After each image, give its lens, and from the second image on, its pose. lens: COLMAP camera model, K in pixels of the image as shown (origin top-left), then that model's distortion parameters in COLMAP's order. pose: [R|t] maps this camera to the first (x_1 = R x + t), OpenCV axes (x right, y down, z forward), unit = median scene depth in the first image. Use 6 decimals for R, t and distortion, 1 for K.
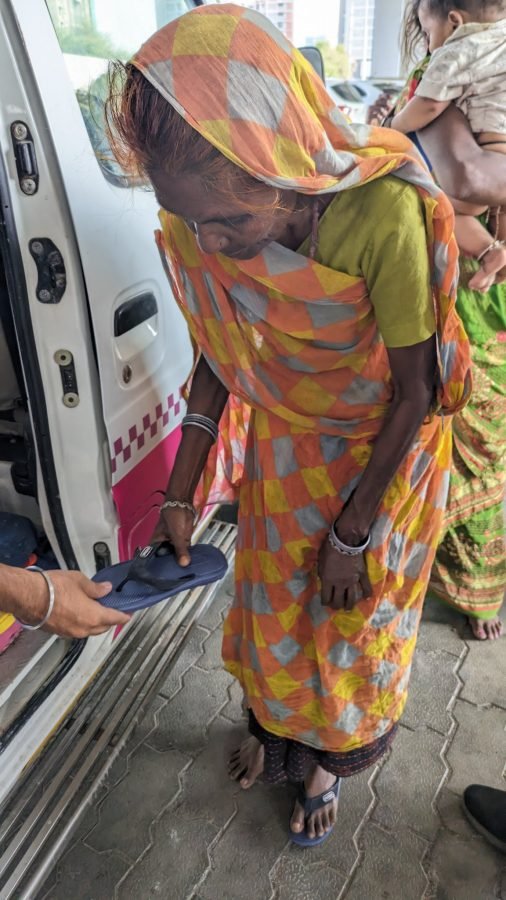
lens RADIAL K [[664.7, 0, 237.1], [0, 664.7, 462.8], [0, 0, 1]] dist [0.018699, -0.015583]
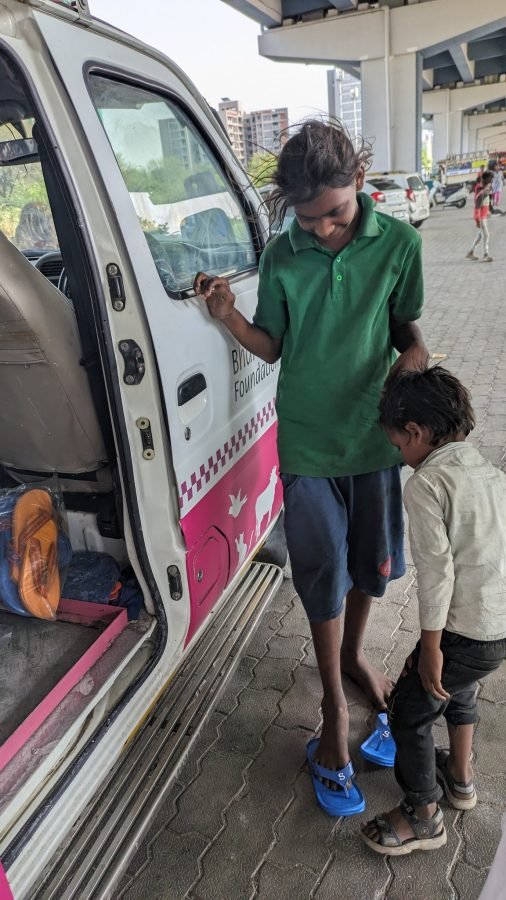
lens RADIAL K [[664.7, 0, 234.5], [0, 664.7, 460.2], [0, 0, 1]] dist [0.018699, -0.015583]
pose [[0.997080, -0.068076, -0.034593, -0.029555], [0.063088, 0.989623, -0.129099, 0.095724], [0.043022, 0.126540, 0.991028, -0.303519]]
